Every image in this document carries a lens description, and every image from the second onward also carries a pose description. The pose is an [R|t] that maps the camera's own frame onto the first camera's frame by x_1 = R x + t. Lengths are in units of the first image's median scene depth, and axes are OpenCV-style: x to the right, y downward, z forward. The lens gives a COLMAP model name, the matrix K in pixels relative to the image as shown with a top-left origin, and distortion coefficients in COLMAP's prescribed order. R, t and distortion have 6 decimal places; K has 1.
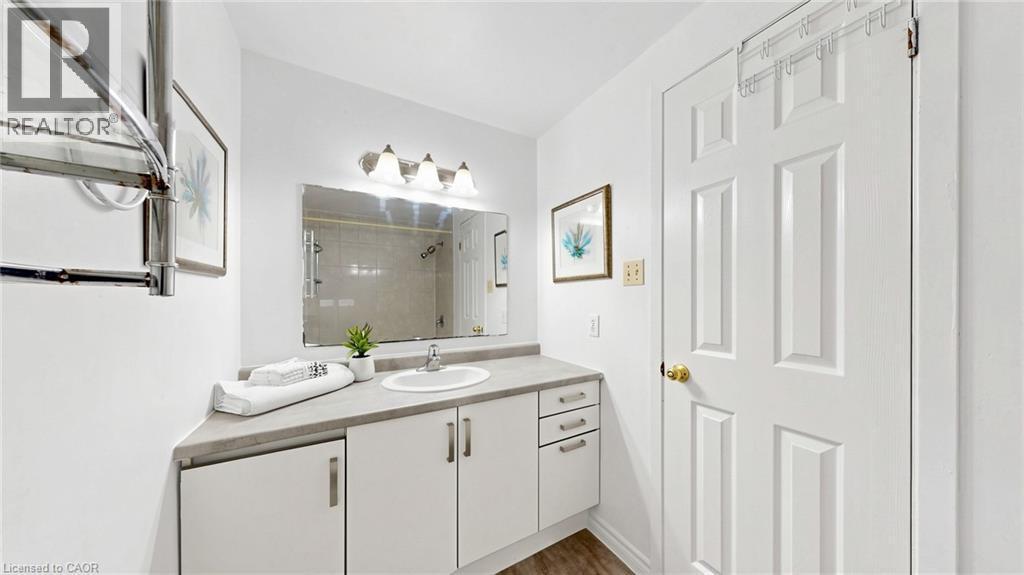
lens RADIAL K [[292.2, 0, 506.8], [0, 292.2, 297.6], [0, 0, 1]] dist [-0.000364, -0.000012]
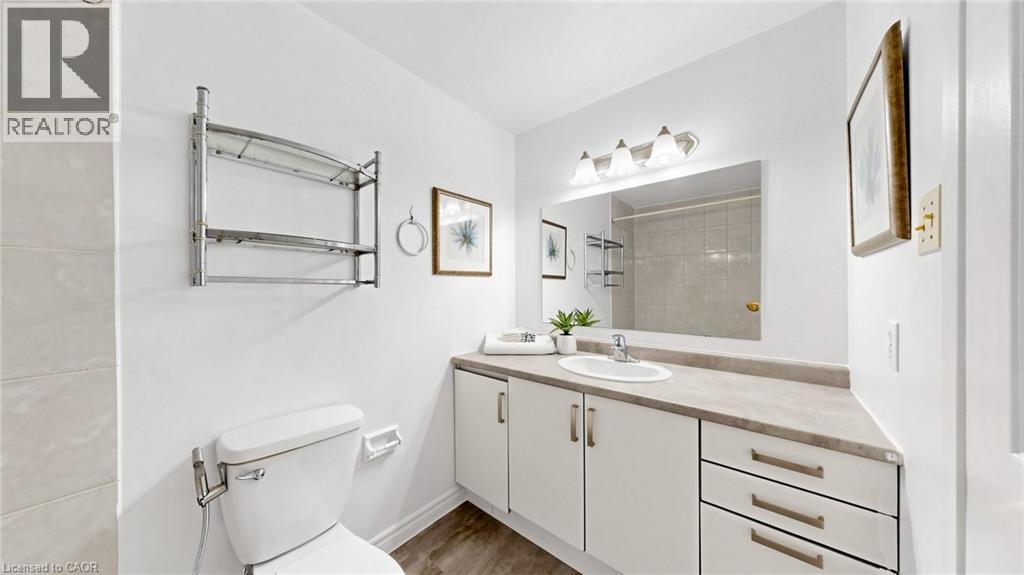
lens RADIAL K [[302.8, 0, 514.8], [0, 302.8, 289.1], [0, 0, 1]] dist [0.000289, -0.000015]
pose [[0.368278, -0.000021, -0.929716, 0.627284], [0.009012, 0.999953, 0.003547, 0.001466], [0.929672, -0.009685, 0.368261, 0.331825]]
